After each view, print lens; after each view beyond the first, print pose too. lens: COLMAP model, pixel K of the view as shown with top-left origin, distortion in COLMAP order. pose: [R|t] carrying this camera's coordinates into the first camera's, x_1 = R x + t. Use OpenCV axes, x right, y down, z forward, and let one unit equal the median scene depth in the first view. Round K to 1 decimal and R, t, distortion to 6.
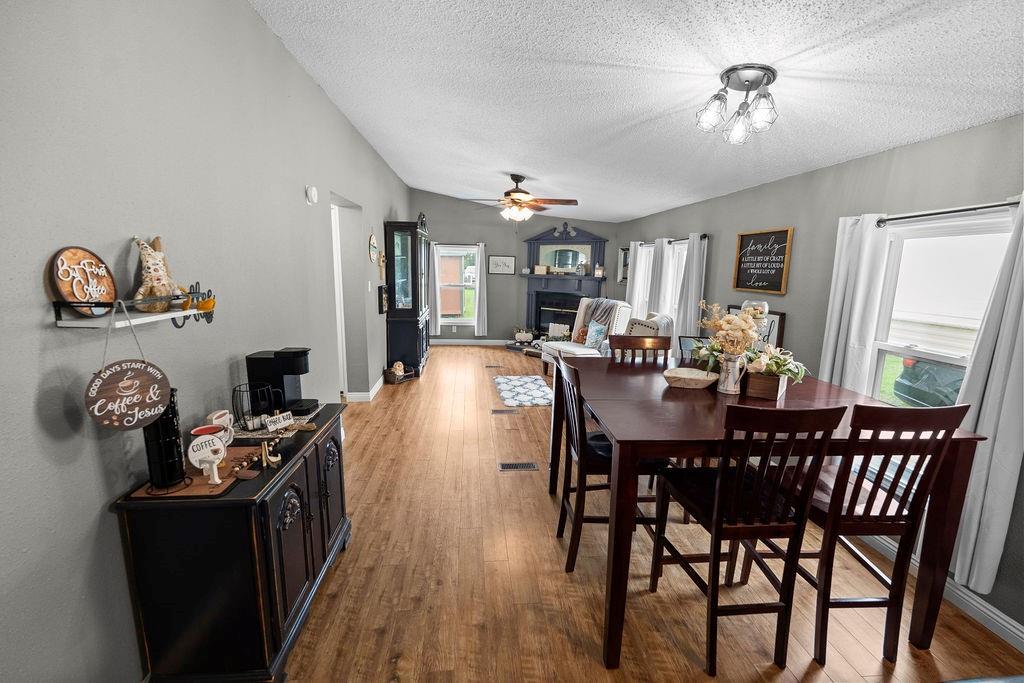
lens RADIAL K [[442.0, 0, 518.2], [0, 442.0, 356.5], [0, 0, 1]] dist [0.000906, 0.000137]
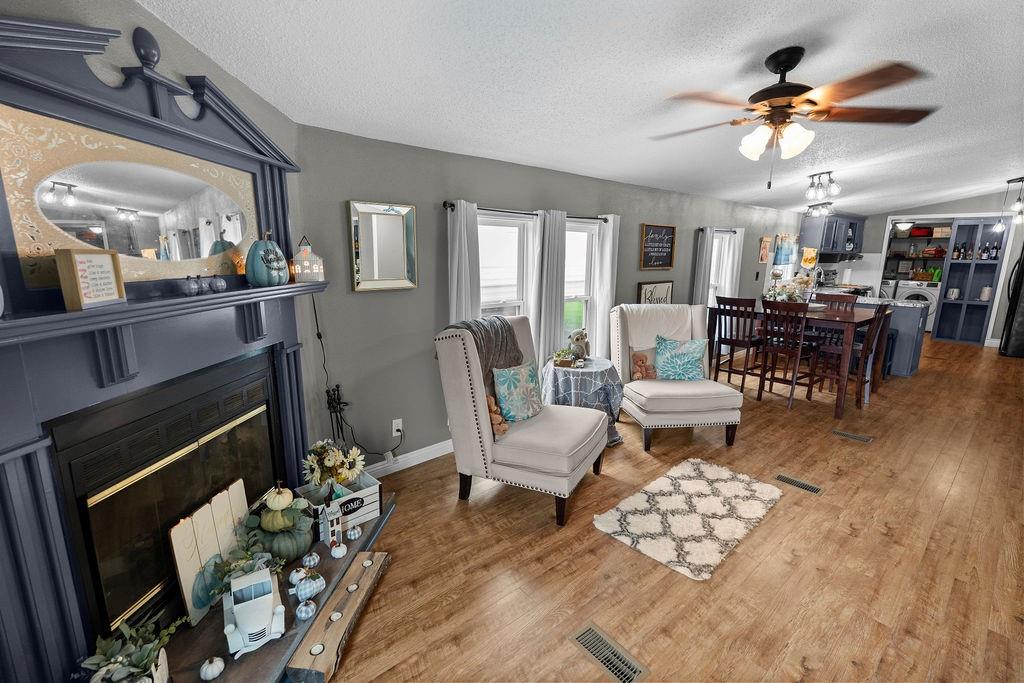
lens RADIAL K [[449.1, 0, 513.4], [0, 449.1, 346.1], [0, 0, 1]] dist [-0.002935, -0.000531]
pose [[-0.564163, -0.196243, 0.802003, -0.195971], [0.145723, 0.932430, 0.330666, -0.236614], [-0.812702, 0.303420, -0.497445, 1.120539]]
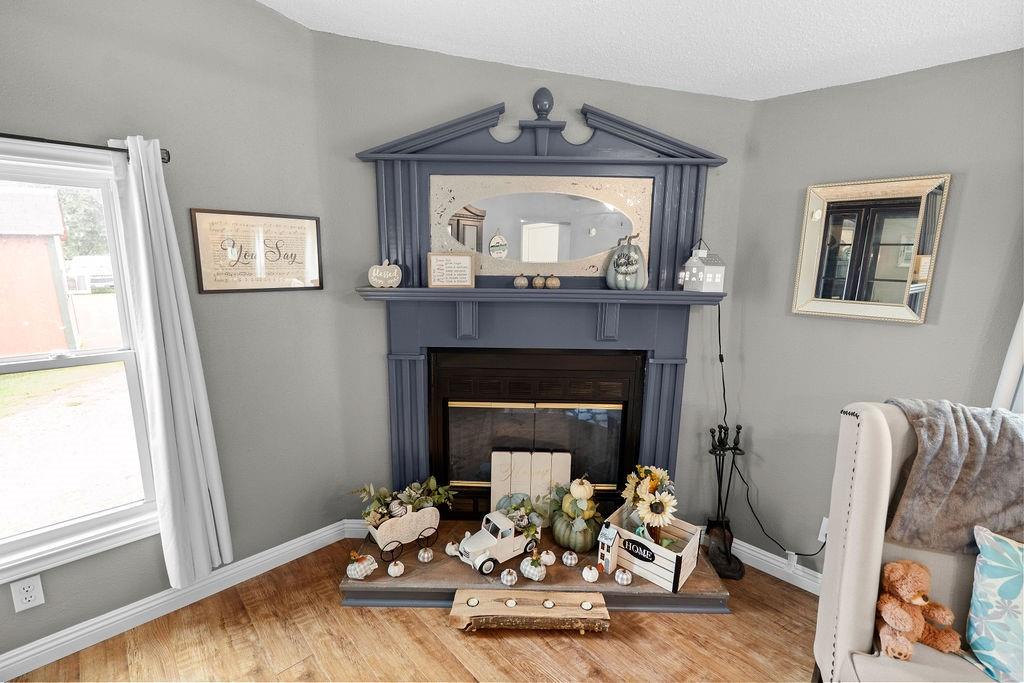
lens RADIAL K [[449.1, 0, 513.4], [0, 449.1, 346.1], [0, 0, 1]] dist [-0.002935, -0.000531]
pose [[0.794739, -0.133164, 0.592164, -0.096118], [0.130395, 0.990314, 0.047696, -0.184646], [-0.592780, 0.039309, 0.804405, 0.890813]]
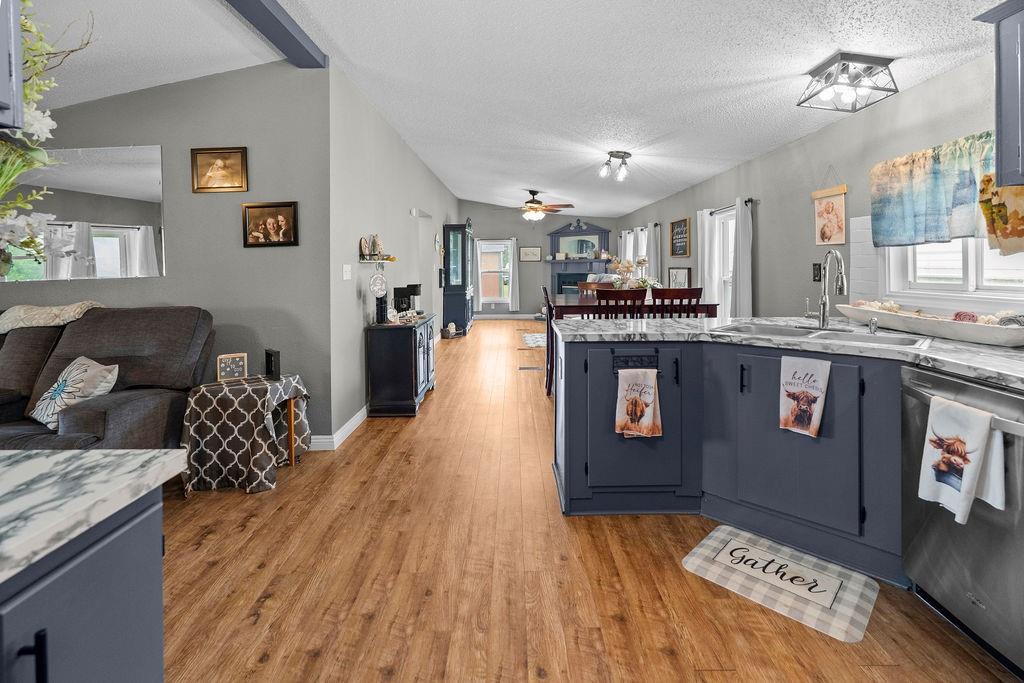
lens RADIAL K [[475.5, 0, 507.5], [0, 475.5, 272.4], [0, 0, 1]] dist [-0.001836, -0.000152]
pose [[0.992551, -0.034166, -0.116940, 0.066743], [0.011921, 0.982503, -0.185867, 0.114179], [0.121245, 0.183088, 0.975591, -0.380469]]
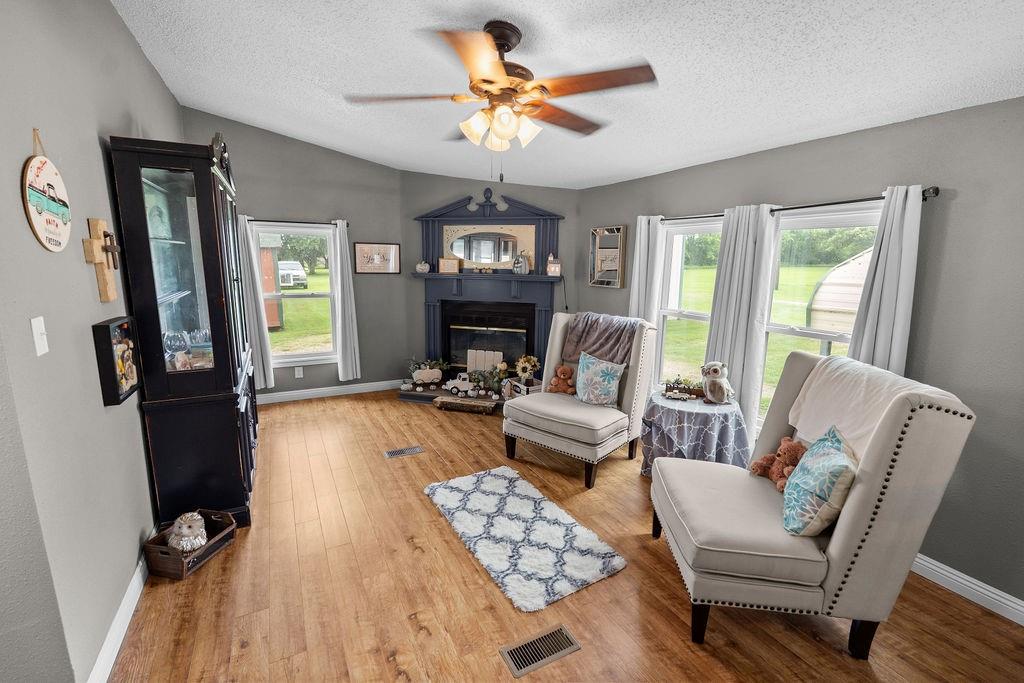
lens RADIAL K [[444.8, 0, 510.8], [0, 444.8, 349.6], [0, 0, 1]] dist [0.000100, 0.000086]
pose [[0.929238, -0.082751, 0.360095, -0.117615], [0.083125, 0.996434, 0.014475, -0.094614], [-0.360009, 0.016482, 0.932803, 0.459342]]
